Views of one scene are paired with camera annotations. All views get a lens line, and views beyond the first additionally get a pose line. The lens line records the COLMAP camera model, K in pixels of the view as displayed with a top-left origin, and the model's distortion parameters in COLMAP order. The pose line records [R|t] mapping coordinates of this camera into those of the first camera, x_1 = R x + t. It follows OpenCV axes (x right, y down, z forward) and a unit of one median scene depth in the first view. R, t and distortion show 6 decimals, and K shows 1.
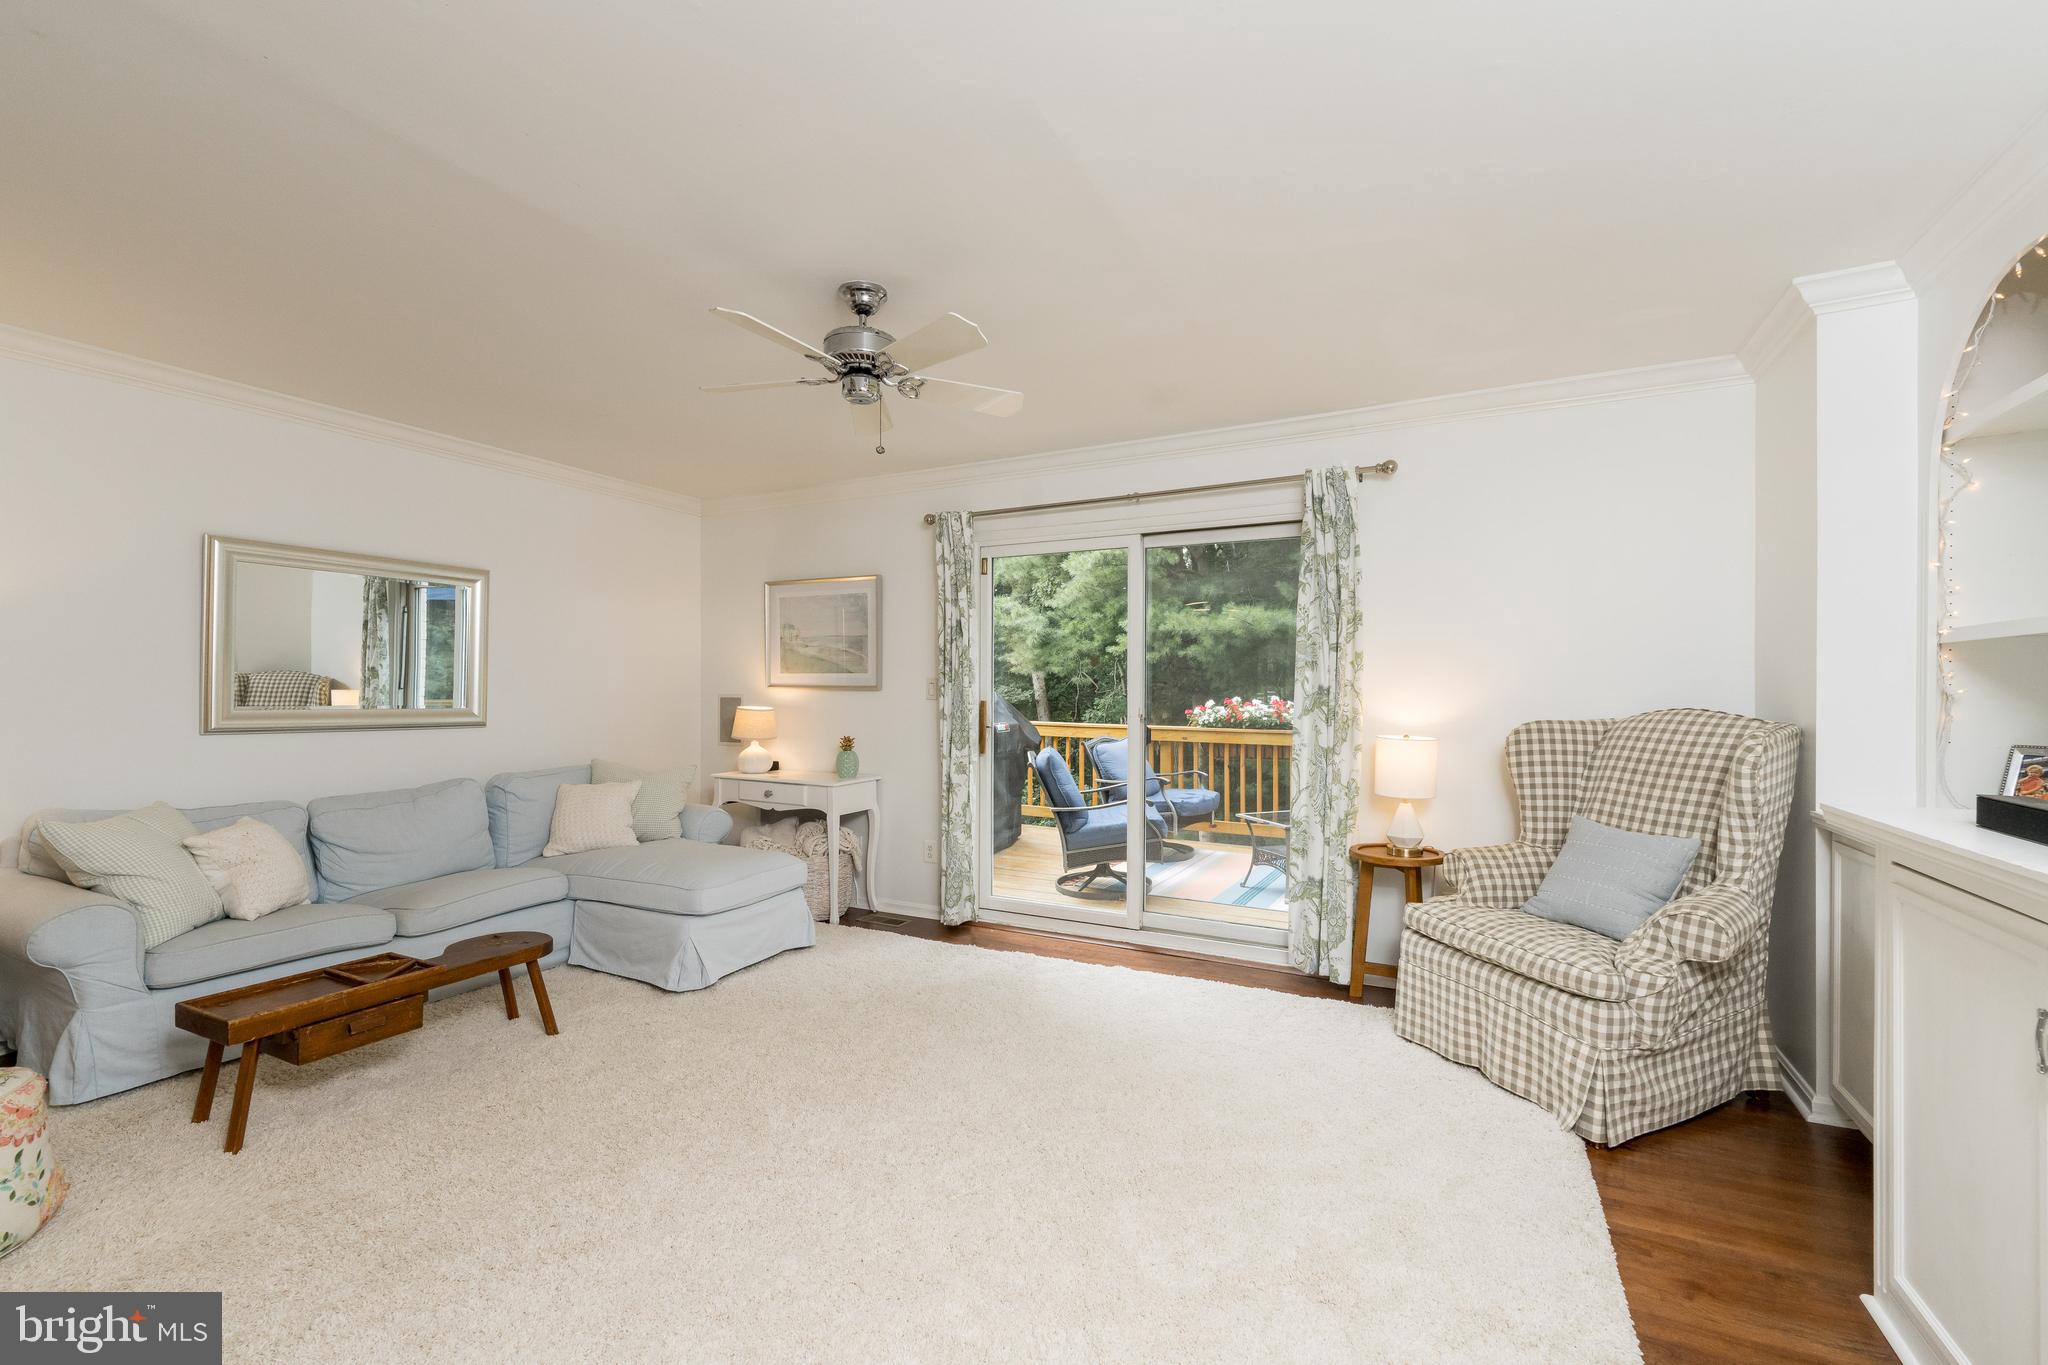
lens RADIAL K [[860.3, 0, 1030.7], [0, 860.3, 691.5], [0, 0, 1]] dist [-0.000892, -0.000064]
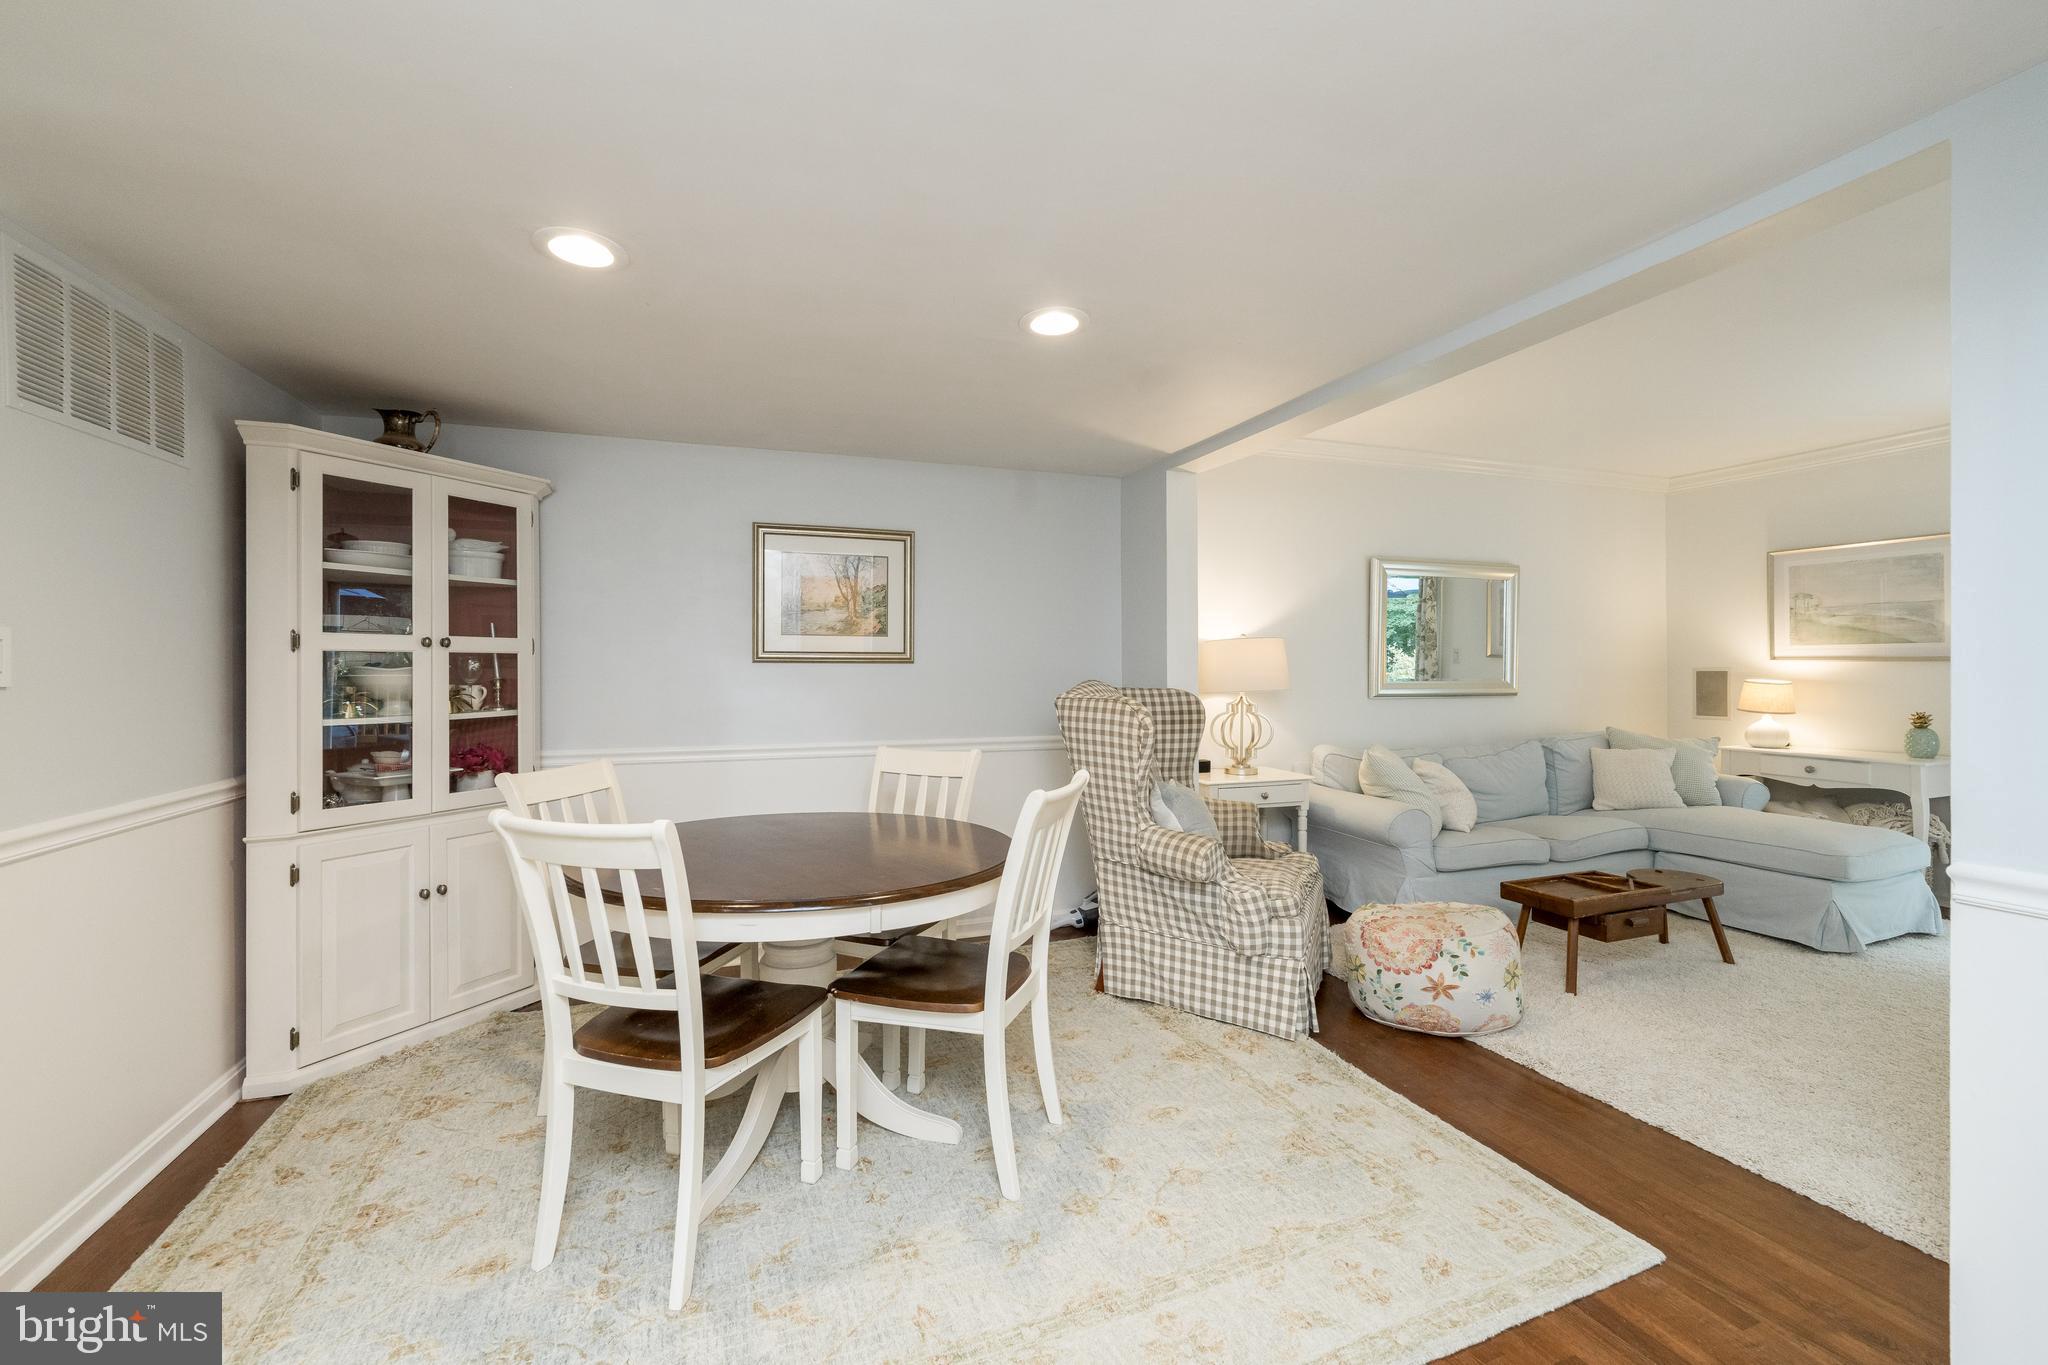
lens RADIAL K [[852.0, 0, 1017.2], [0, 852.0, 674.1], [0, 0, 1]] dist [-0.002027, -0.000386]
pose [[0.737347, -0.003901, -0.675503, -0.344816], [0.009430, 0.999945, 0.004519, -0.001584], [0.675449, -0.009702, 0.737343, -0.338803]]
